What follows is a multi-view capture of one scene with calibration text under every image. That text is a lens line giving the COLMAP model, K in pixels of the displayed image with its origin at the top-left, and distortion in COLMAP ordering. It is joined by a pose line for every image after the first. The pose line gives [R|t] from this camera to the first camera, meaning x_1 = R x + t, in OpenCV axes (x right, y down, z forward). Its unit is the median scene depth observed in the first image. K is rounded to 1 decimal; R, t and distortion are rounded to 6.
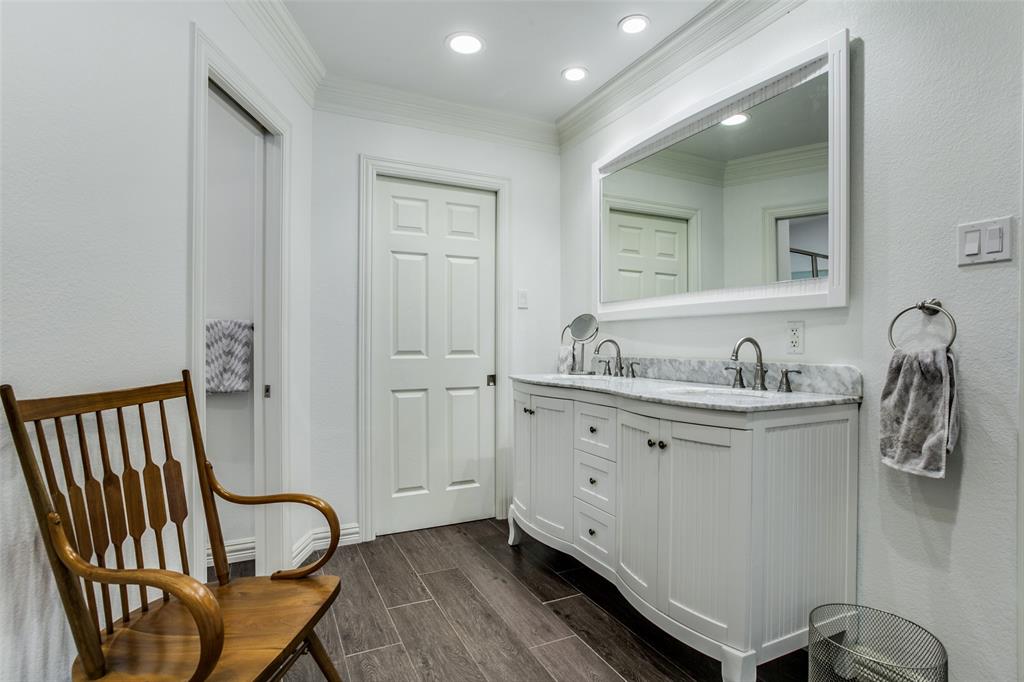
lens RADIAL K [[518.5, 0, 509.0], [0, 518.5, 347.8], [0, 0, 1]] dist [-0.060191, 0.033868]
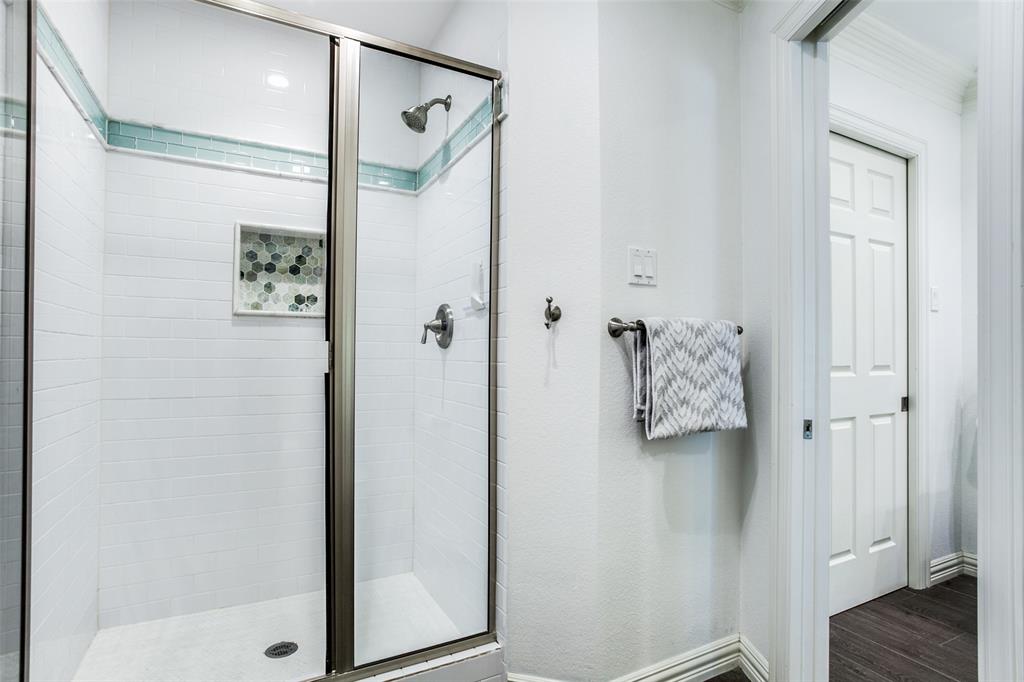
lens RADIAL K [[518.5, 0, 509.0], [0, 518.5, 347.8], [0, 0, 1]] dist [-0.060191, 0.033868]
pose [[0.999812, 0.004396, 0.018878, -0.841223], [-0.003979, 0.999748, -0.022094, -0.002756], [-0.018970, 0.022015, 0.999578, 0.348657]]
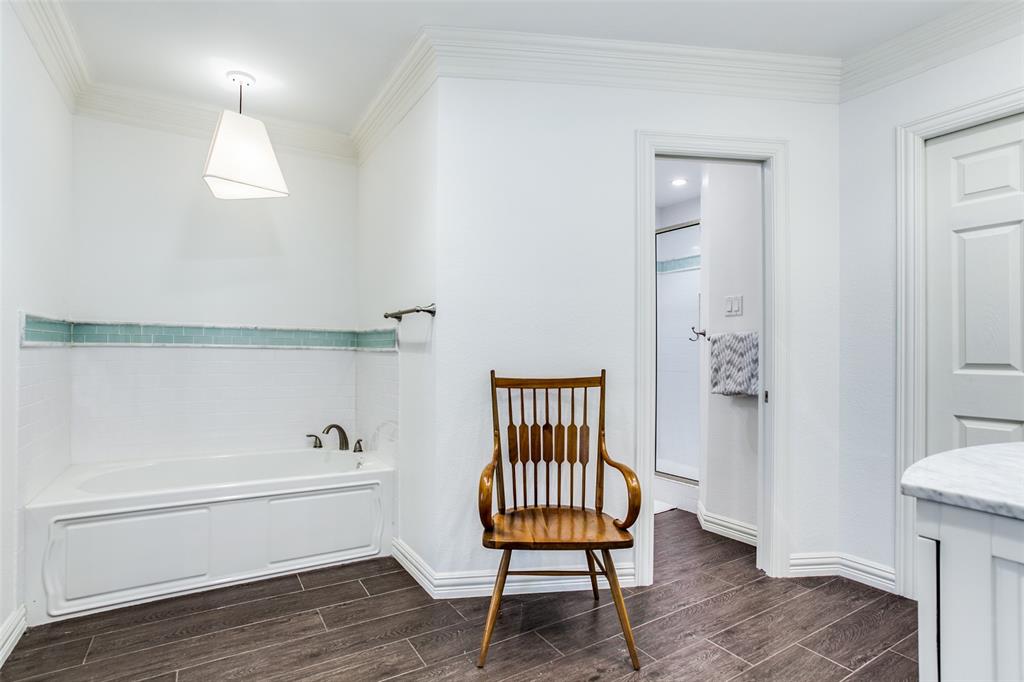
lens RADIAL K [[518.5, 0, 509.0], [0, 518.5, 347.8], [0, 0, 1]] dist [-0.060191, 0.033868]
pose [[0.095025, -0.006865, -0.995451, 0.538248], [-0.011884, 0.999897, -0.008030, -0.003527], [0.995404, 0.012593, 0.094934, 0.345452]]
